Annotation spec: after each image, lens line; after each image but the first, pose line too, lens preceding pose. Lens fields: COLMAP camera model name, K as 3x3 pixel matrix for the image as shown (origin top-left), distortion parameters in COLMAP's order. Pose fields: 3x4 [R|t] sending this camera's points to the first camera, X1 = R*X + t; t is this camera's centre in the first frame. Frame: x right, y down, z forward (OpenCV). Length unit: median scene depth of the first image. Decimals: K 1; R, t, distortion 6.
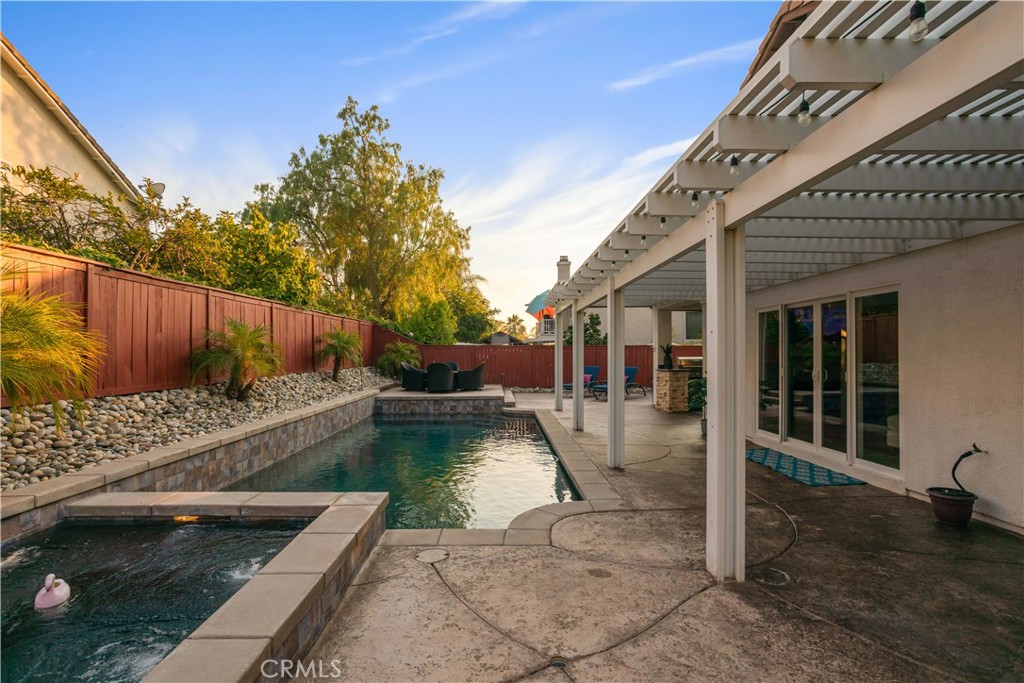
lens RADIAL K [[523.0, 0, 503.0], [0, 523.0, 356.0], [0, 0, 1]] dist [-0.061406, 0.046801]
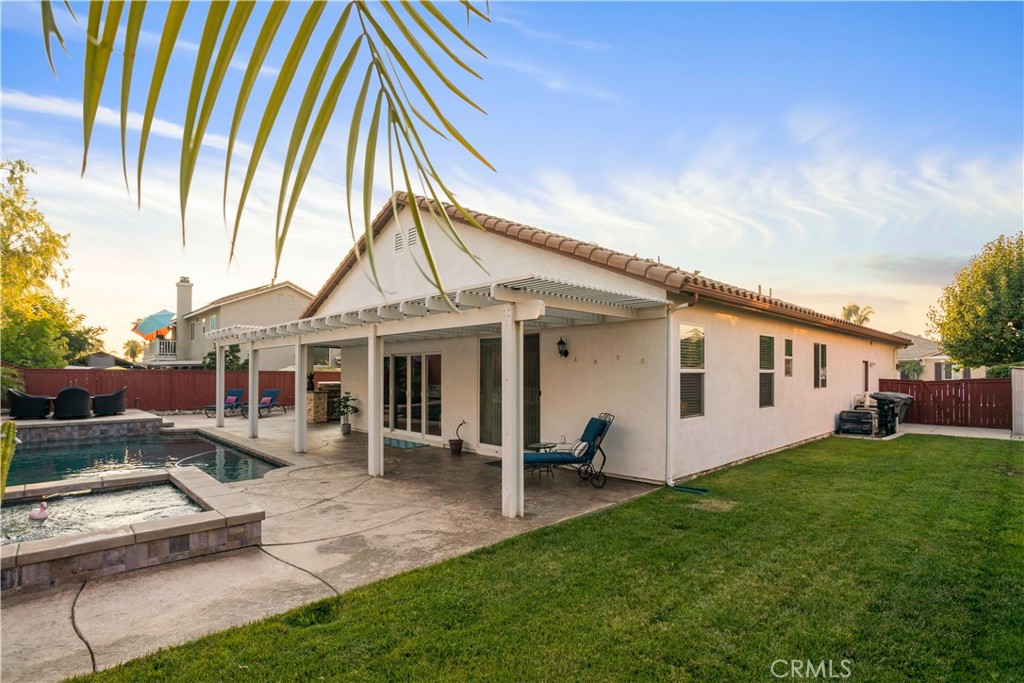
lens RADIAL K [[523.0, 0, 503.0], [0, 523.0, 356.0], [0, 0, 1]] dist [-0.061406, 0.046801]
pose [[0.748876, 0.024901, 0.662242, -0.270106], [0.000618, 0.999267, -0.038271, -0.018014], [-0.662710, 0.029069, 0.748312, -0.448008]]
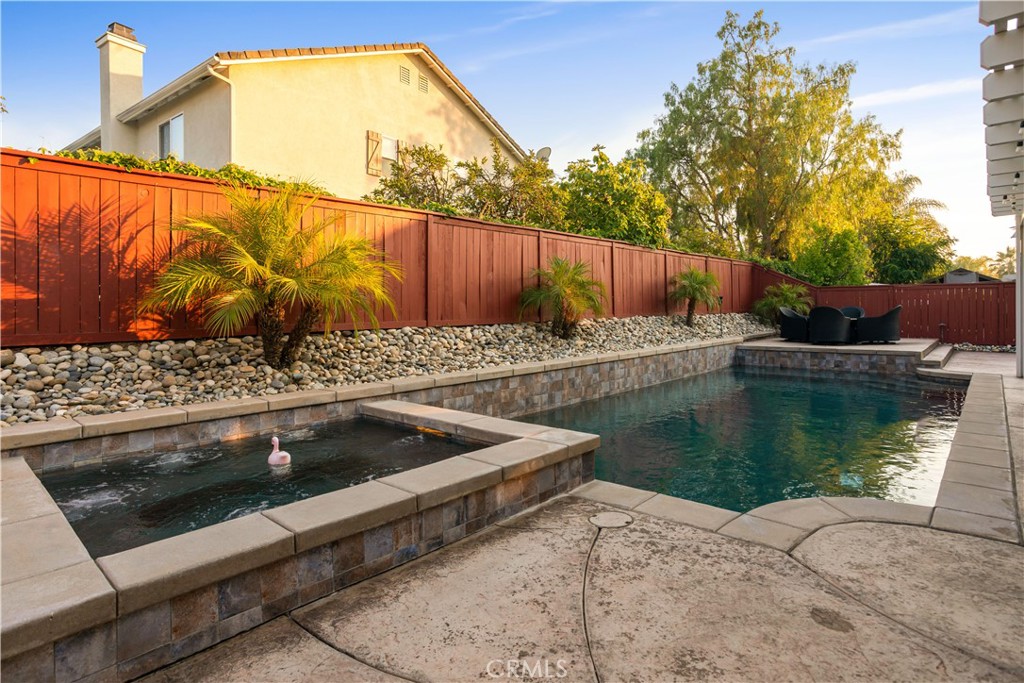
lens RADIAL K [[549.2, 0, 493.7], [0, 549.2, 310.3], [0, 0, 1]] dist [-0.055404, 0.037880]
pose [[0.729653, 0.000500, -0.683817, 0.115650], [0.001603, 0.999996, 0.002442, 0.026758], [0.683816, -0.002878, 0.729649, 0.111038]]
